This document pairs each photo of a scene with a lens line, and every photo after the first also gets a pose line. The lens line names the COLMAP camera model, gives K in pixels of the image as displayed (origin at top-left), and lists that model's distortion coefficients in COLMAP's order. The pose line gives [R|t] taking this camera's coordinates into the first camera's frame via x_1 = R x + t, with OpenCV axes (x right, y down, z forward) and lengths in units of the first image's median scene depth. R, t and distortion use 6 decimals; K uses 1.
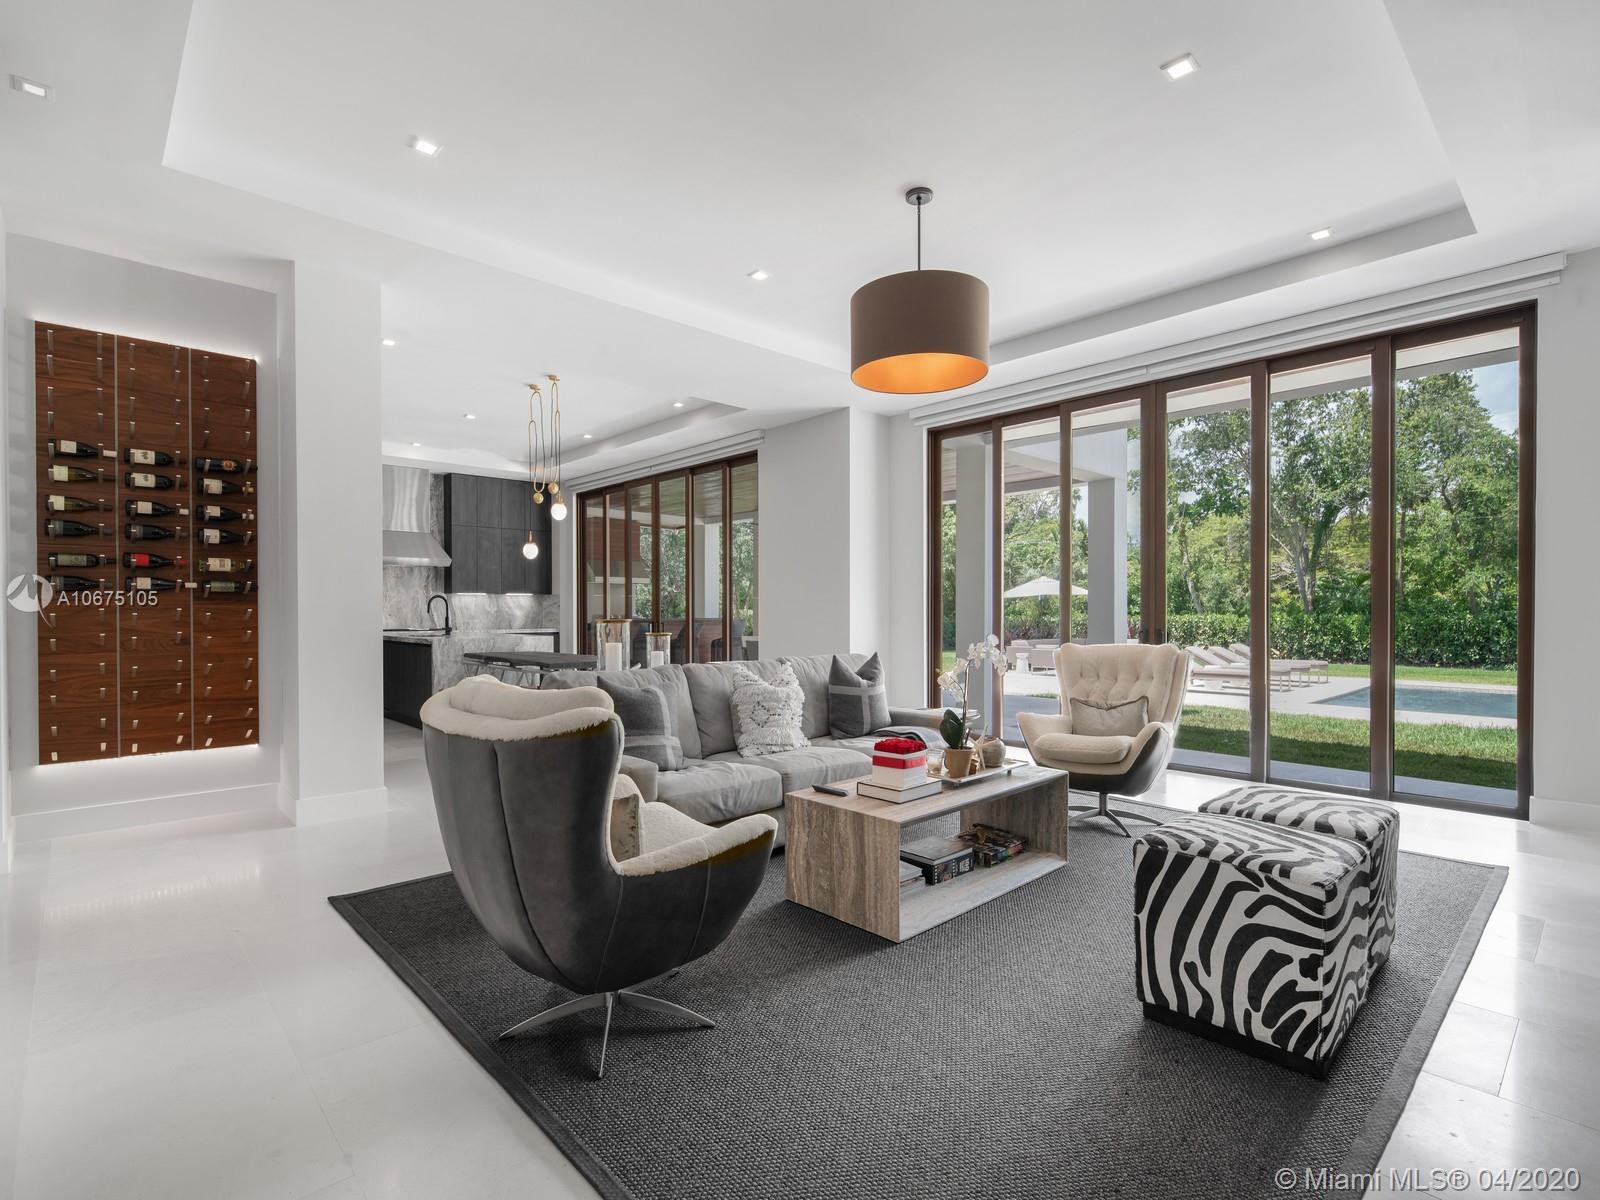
lens RADIAL K [[773.6, 0, 782.9], [0, 773.6, 619.9], [0, 0, 1]] dist [0.001377, 0.000171]
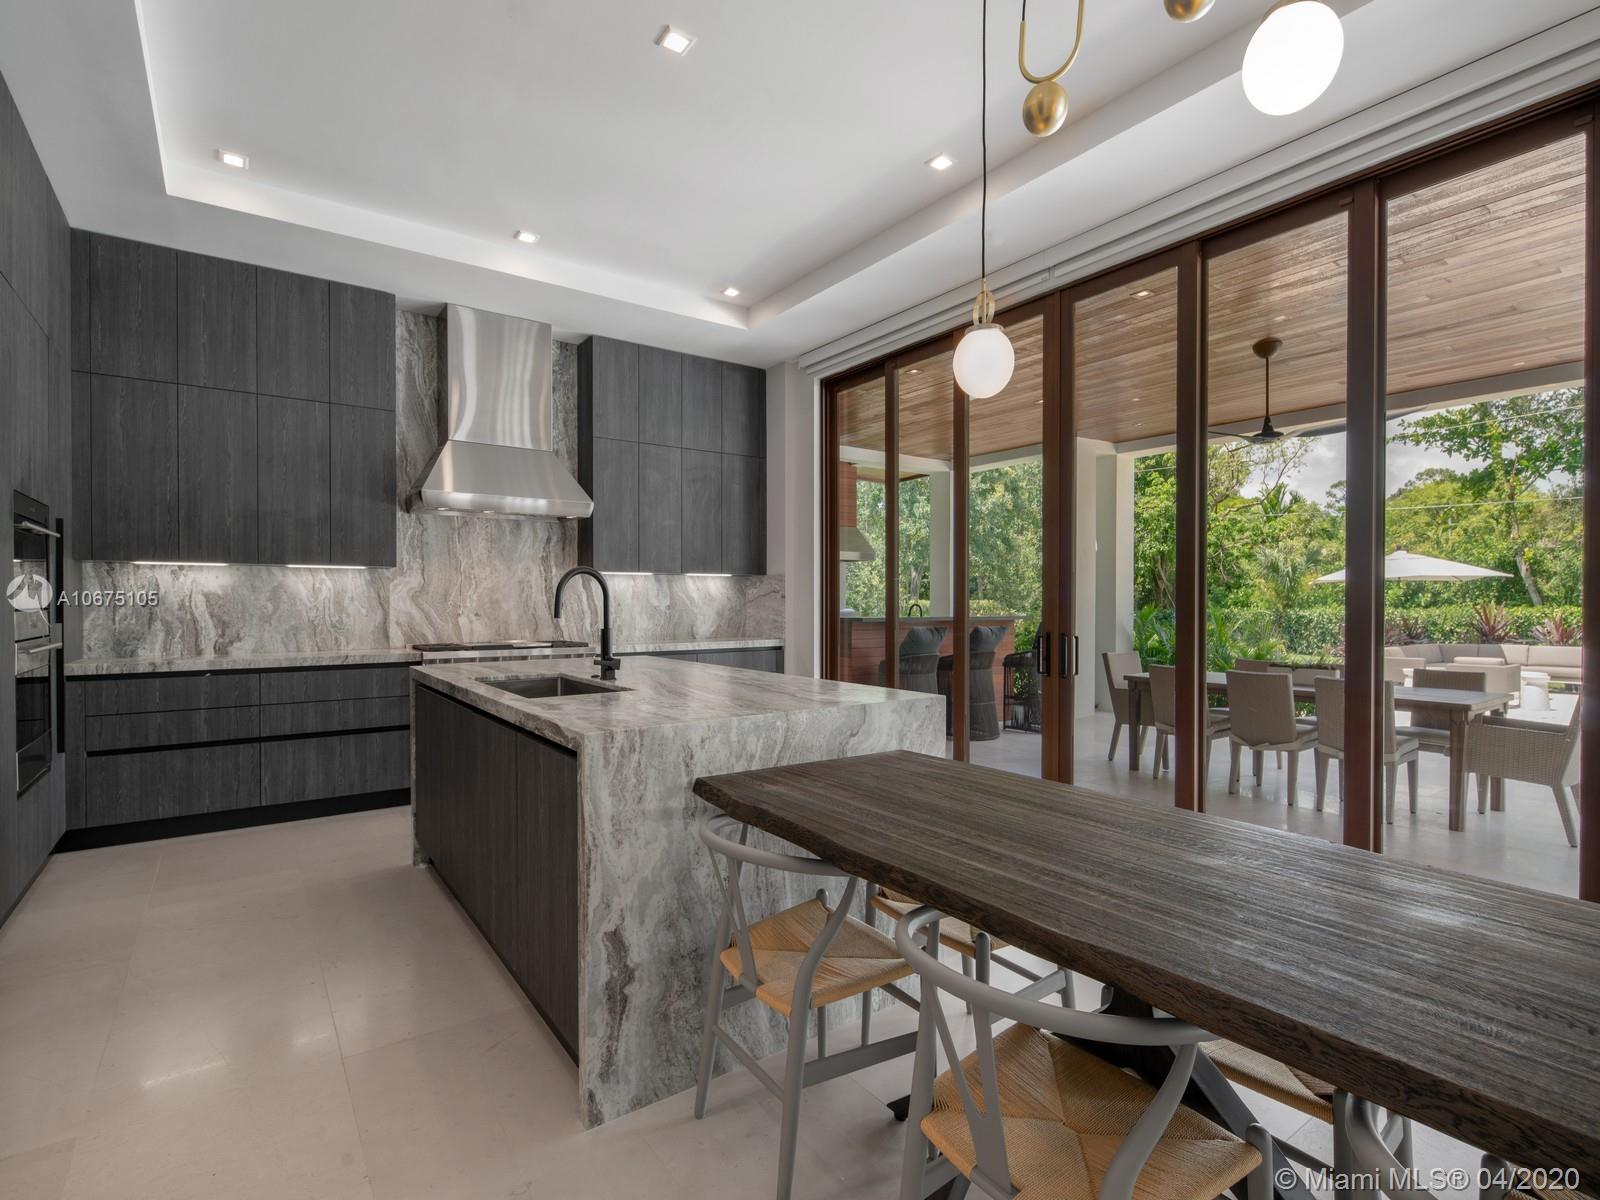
lens RADIAL K [[774.8, 0, 776.8], [0, 774.8, 608.5], [0, 0, 1]] dist [0.002554, 0.000534]
pose [[0.991162, 0.002335, -0.132638, -0.238603], [-0.002449, 0.999997, -0.000701, -0.010266], [0.132636, 0.001020, 0.991164, 0.507186]]
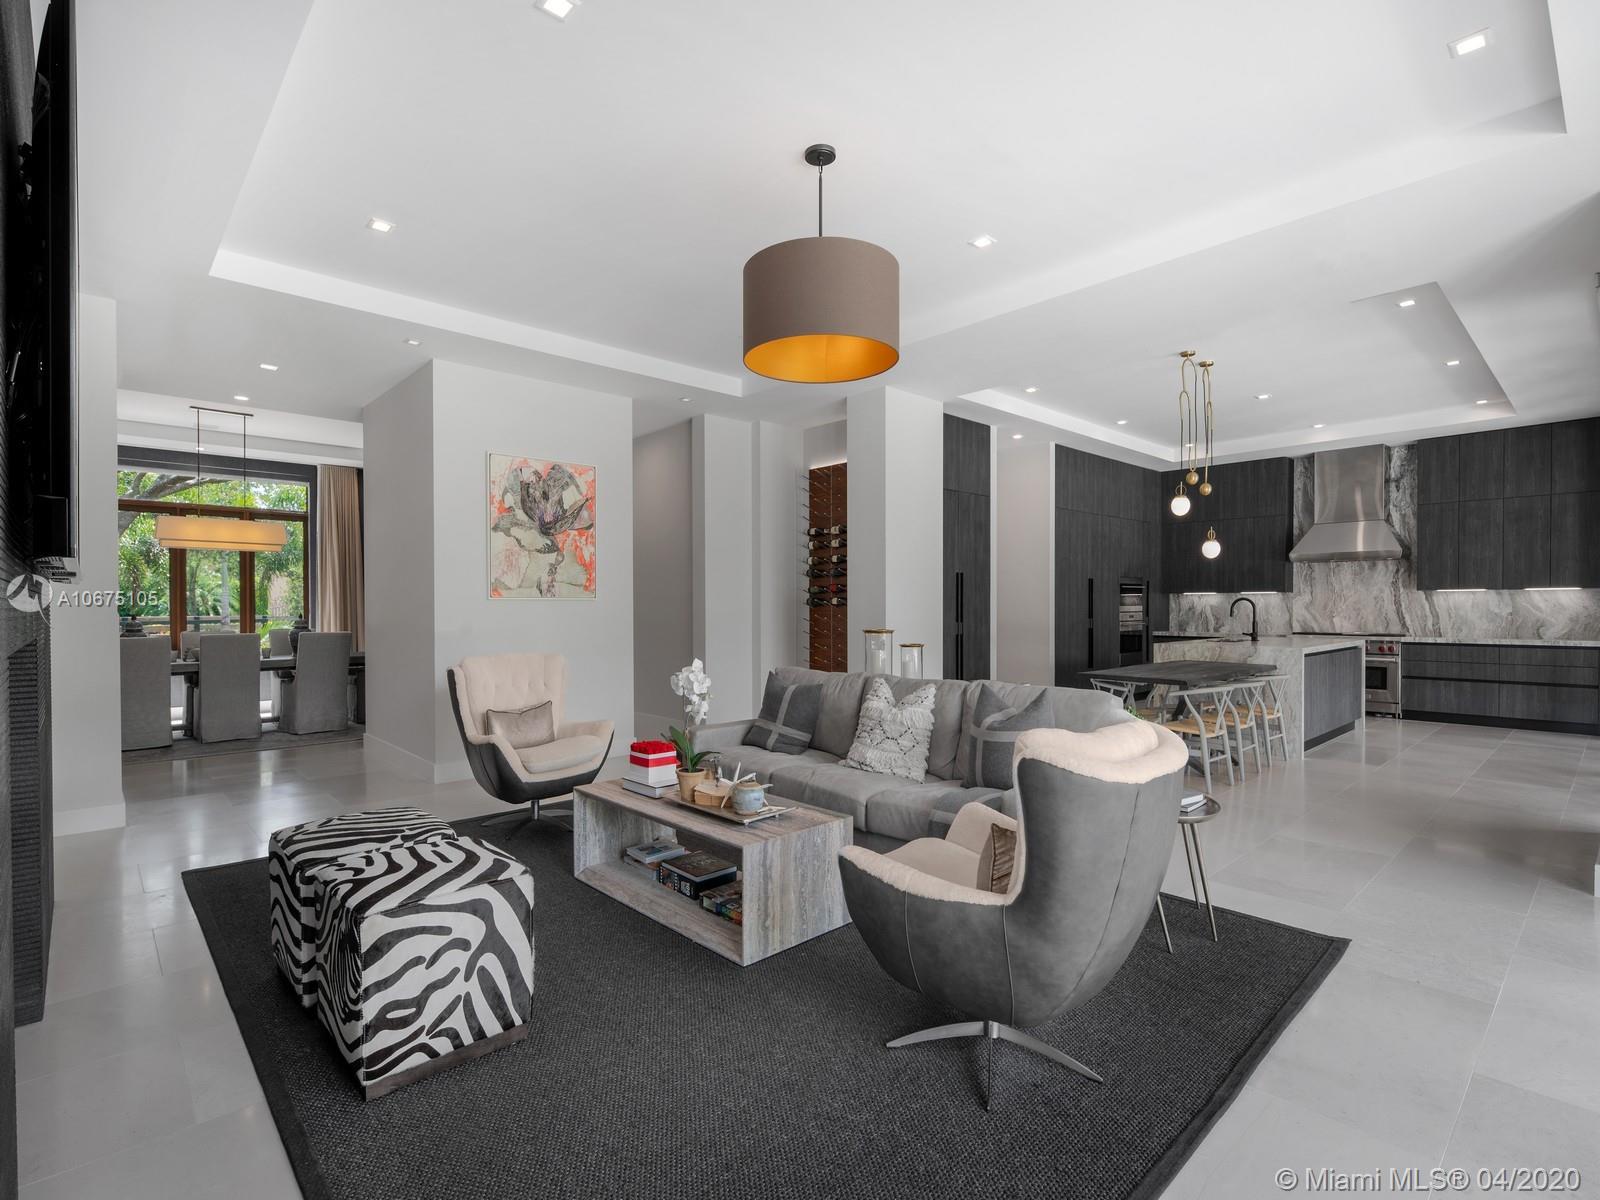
lens RADIAL K [[774.8, 0, 776.8], [0, 774.8, 608.5], [0, 0, 1]] dist [0.002554, 0.000534]
pose [[-0.009908, 0.005852, -0.999934, 0.377486], [-0.007973, 0.999951, 0.005931, -0.015477], [0.999919, 0.008031, -0.009861, 0.344301]]
